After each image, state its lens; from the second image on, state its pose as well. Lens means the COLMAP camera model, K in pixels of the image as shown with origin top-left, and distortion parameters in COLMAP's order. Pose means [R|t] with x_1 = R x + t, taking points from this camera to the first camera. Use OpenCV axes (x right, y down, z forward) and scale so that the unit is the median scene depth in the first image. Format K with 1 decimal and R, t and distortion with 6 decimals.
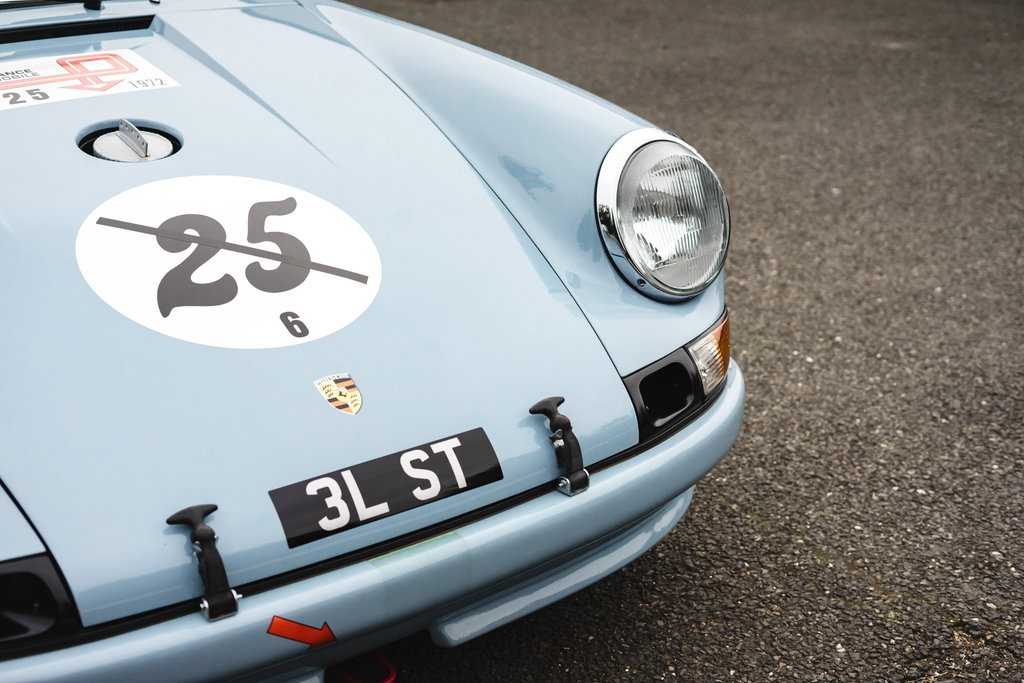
lens RADIAL K [[1484.2, 0, 510.8], [0, 1484.2, 341.7], [0, 0, 1]] dist [0.000464, 0.000000]
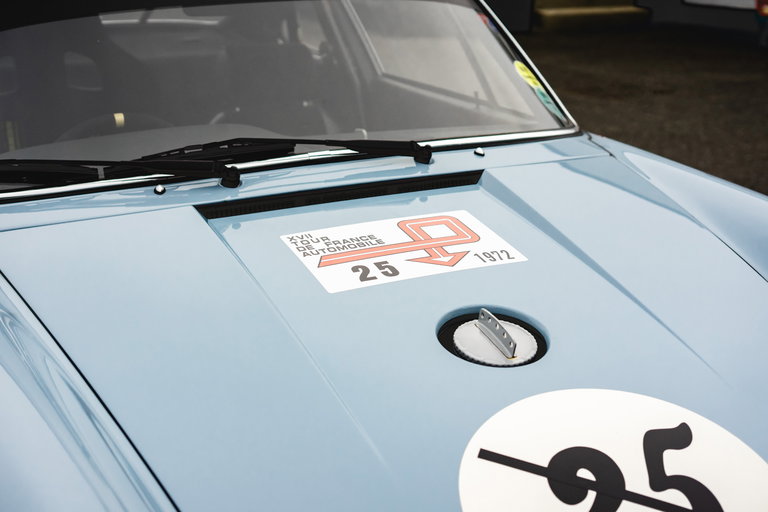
lens RADIAL K [[1113.2, 0, 384.8], [0, 1113.2, 255.8], [0, 0, 1]] dist [0.000464, 0.000000]
pose [[0.982128, 0.055303, -0.179903, -0.187404], [-0.065527, 0.996527, -0.051390, -0.134757], [0.176437, 0.062260, 0.982341, 0.290888]]
